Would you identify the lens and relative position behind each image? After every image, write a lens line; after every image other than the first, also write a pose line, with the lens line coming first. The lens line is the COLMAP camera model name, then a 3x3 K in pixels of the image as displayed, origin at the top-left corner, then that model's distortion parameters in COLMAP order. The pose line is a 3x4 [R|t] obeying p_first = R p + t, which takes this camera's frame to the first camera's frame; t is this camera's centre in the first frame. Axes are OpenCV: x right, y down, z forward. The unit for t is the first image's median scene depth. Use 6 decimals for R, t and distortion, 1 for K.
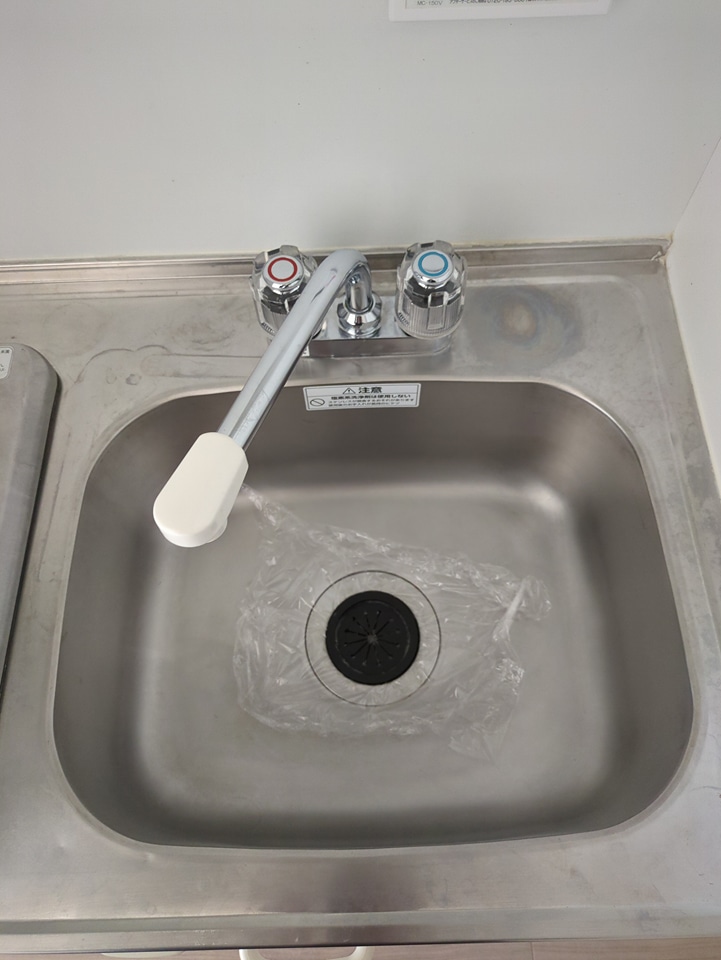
lens RADIAL K [[396.2, 0, 360.5], [0, 396.2, 480.0], [0, 0, 1]] dist [-0.000096, 0.000257]
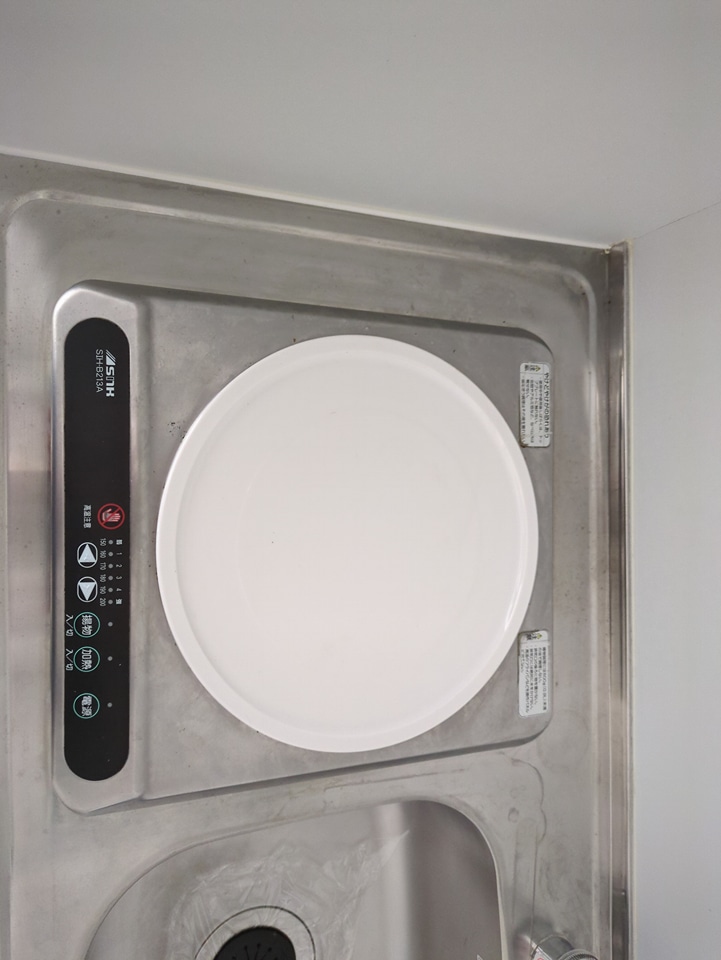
lens RADIAL K [[396.2, 0, 360.5], [0, 396.2, 480.0], [0, 0, 1]] dist [-0.000096, 0.000257]
pose [[-0.022860, 0.999715, 0.006891, -1.432313], [-0.999590, -0.022975, 0.017088, 0.142887], [0.017241, -0.006498, 0.999830, -0.022315]]
